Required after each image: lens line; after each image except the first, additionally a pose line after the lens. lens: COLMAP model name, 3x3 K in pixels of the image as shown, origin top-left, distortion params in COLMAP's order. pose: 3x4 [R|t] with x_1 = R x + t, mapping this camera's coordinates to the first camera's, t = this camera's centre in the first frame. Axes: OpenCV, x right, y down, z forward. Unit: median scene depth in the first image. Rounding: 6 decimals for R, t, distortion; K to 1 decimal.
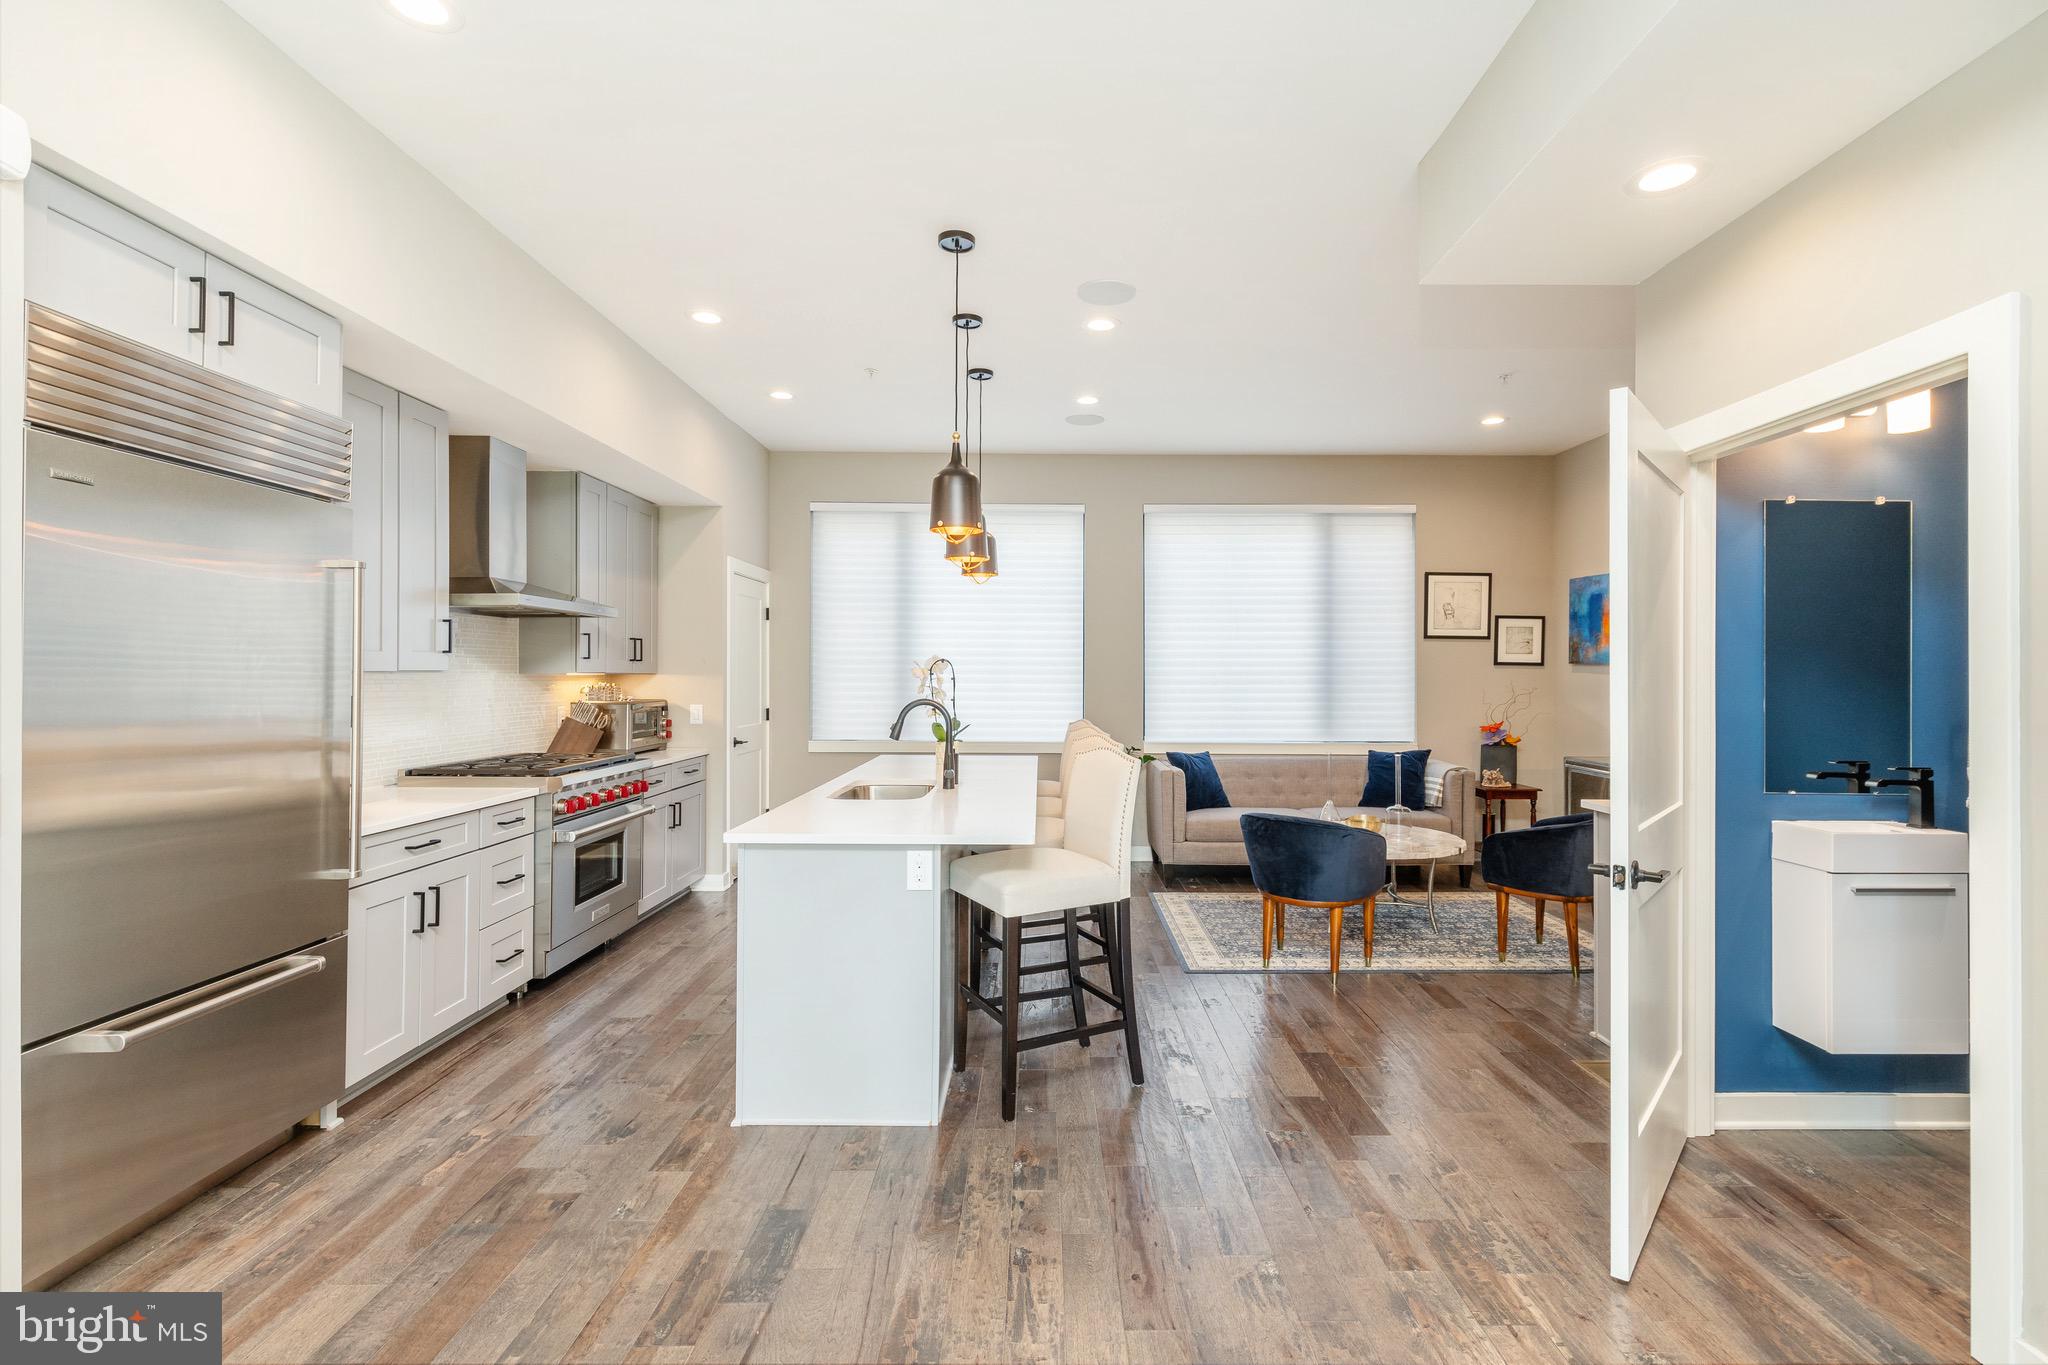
lens RADIAL K [[929.0, 0, 1061.1], [0, 929.0, 660.8], [0, 0, 1]] dist [0.005510, -0.000134]
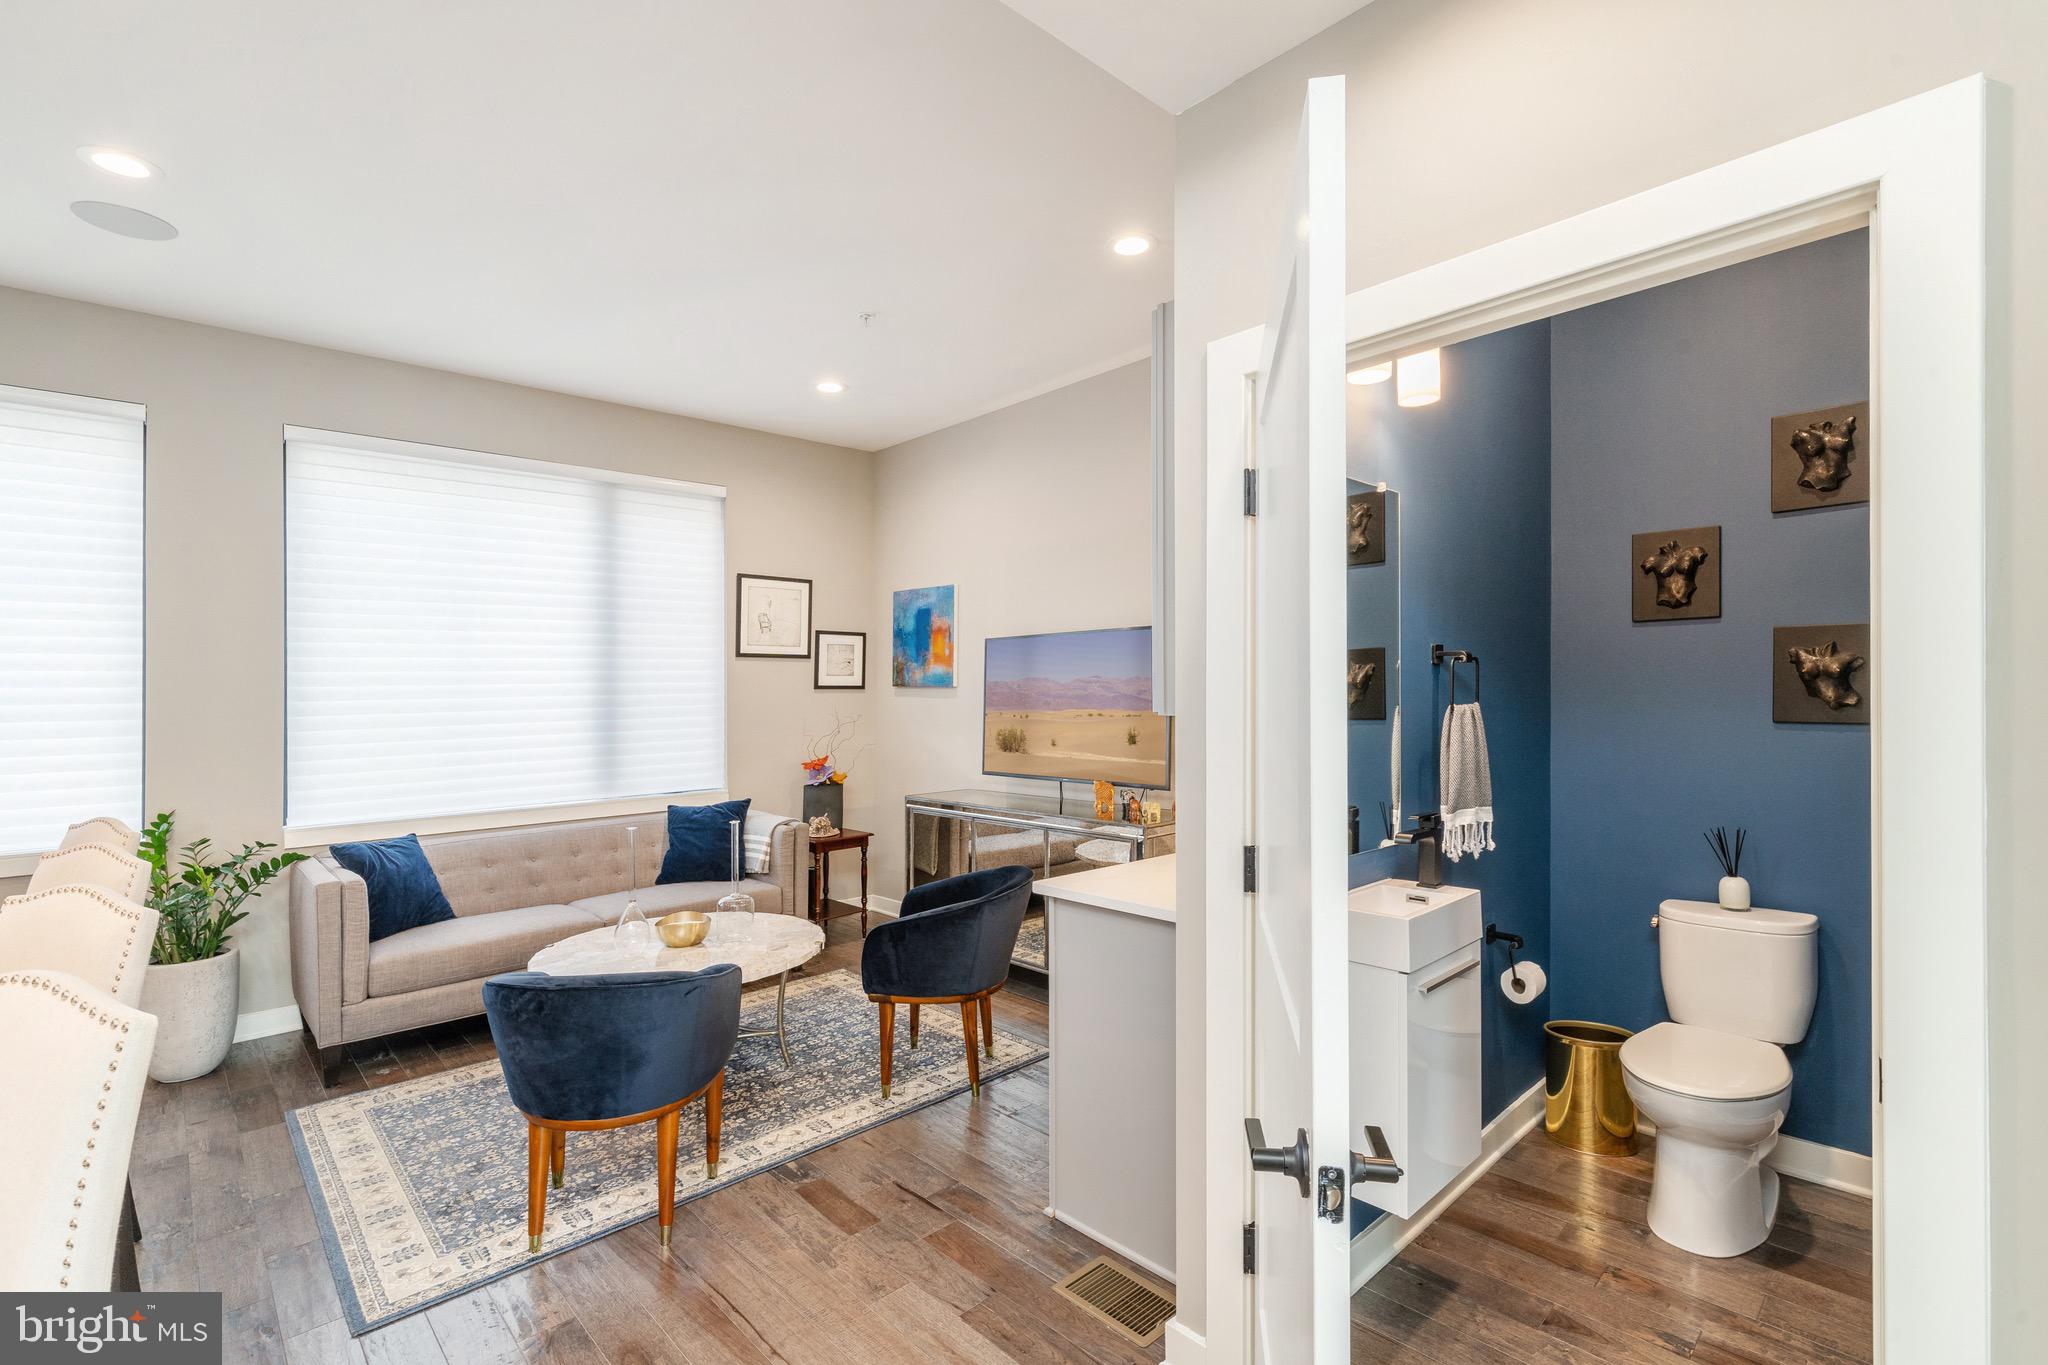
lens RADIAL K [[929.0, 0, 1025.4], [0, 929.0, 674.7], [0, 0, 1]] dist [0.005510, -0.000134]
pose [[0.742785, -0.004004, 0.669519, 0.053584], [0.008358, 0.999960, -0.003293, -0.005283], [-0.669478, 0.008042, 0.742788, 0.309608]]
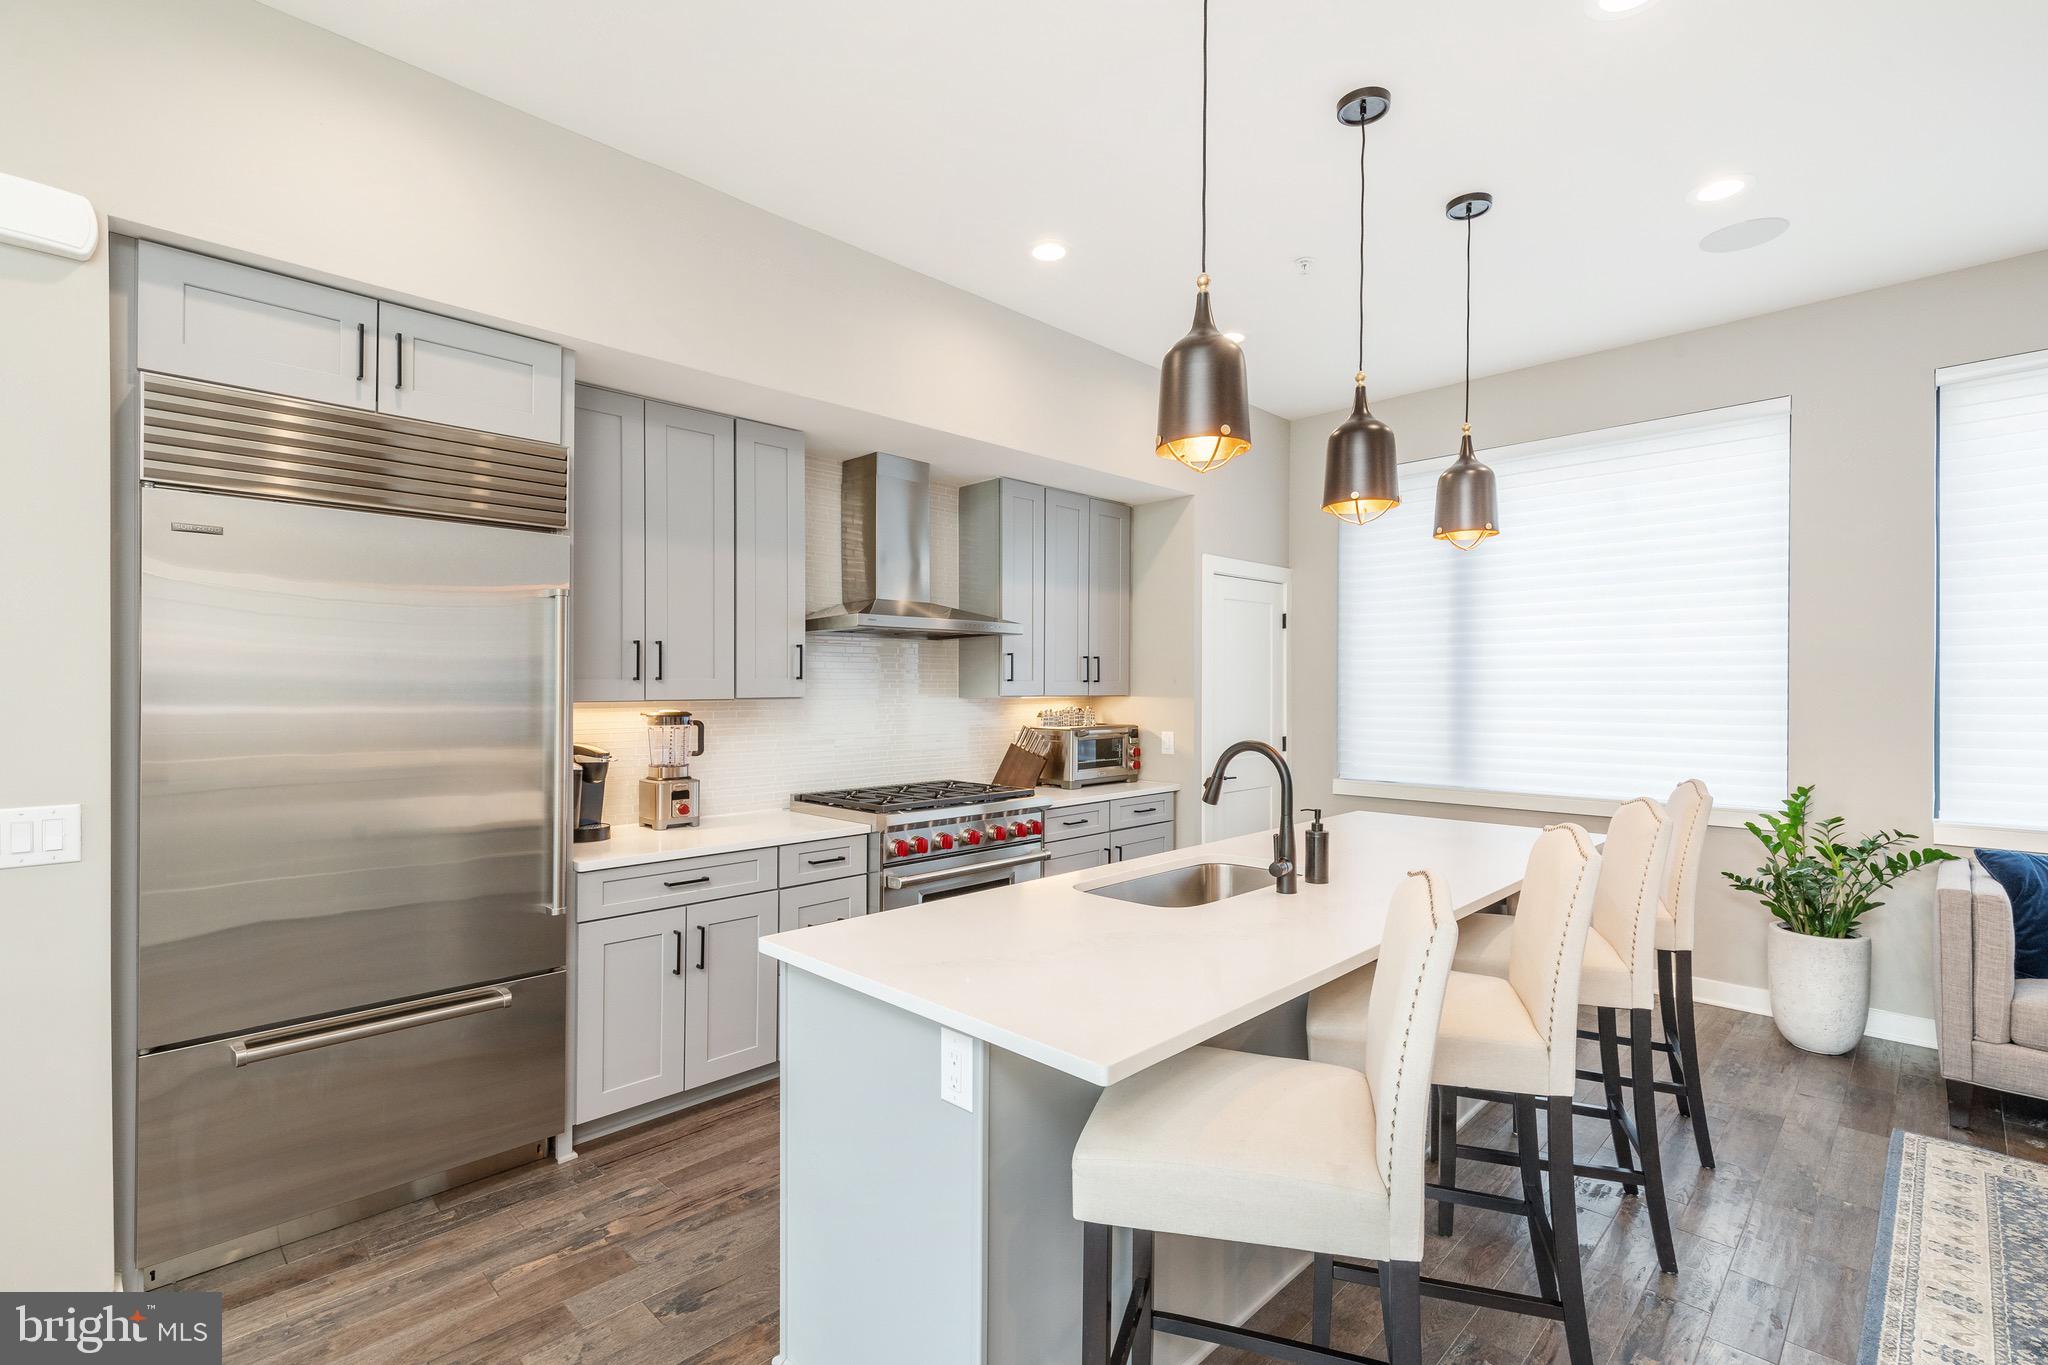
lens RADIAL K [[929.0, 0, 1032.6], [0, 929.0, 690.1], [0, 0, 1]] dist [0.005510, -0.000134]
pose [[0.698006, -0.005469, -0.716071, 0.139992], [0.017692, 0.999797, 0.009610, -0.001125], [0.715873, -0.019377, 0.697961, 0.336337]]
